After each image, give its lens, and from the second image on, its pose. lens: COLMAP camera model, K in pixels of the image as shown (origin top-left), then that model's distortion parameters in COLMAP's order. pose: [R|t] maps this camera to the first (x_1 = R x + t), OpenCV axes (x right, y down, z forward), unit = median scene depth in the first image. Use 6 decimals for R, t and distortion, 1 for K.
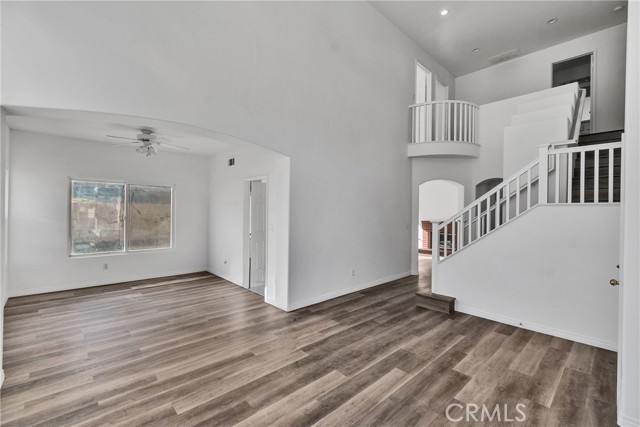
lens RADIAL K [[280.5, 0, 322.3], [0, 280.5, 211.5], [0, 0, 1]] dist [0.000635, -0.000420]
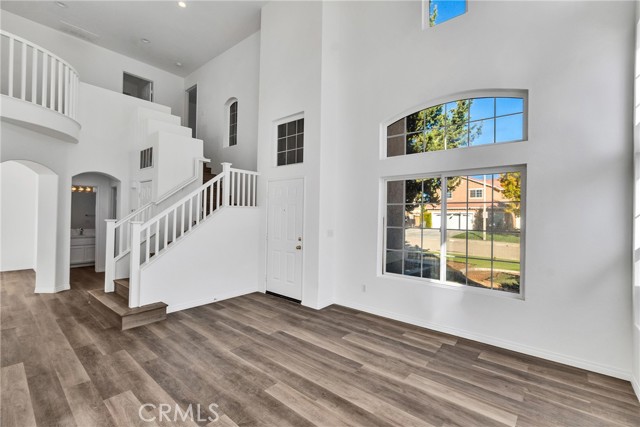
lens RADIAL K [[280.5, 0, 322.3], [0, 280.5, 211.5], [0, 0, 1]] dist [0.000635, -0.000420]
pose [[-0.114229, -0.001986, 0.993453, -0.683536], [-0.014325, 0.999897, 0.000352, -0.005827], [-0.993351, -0.014191, -0.114245, 0.737499]]
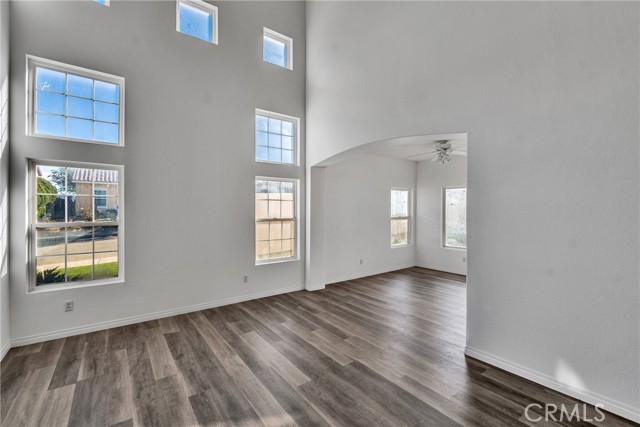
lens RADIAL K [[280.5, 0, 322.3], [0, 280.5, 211.5], [0, 0, 1]] dist [0.000635, -0.000420]
pose [[-0.114665, -0.009193, -0.993362, 0.772530], [-0.003688, 0.999954, -0.008828, 0.011216], [0.993397, 0.002651, -0.114693, 0.907670]]
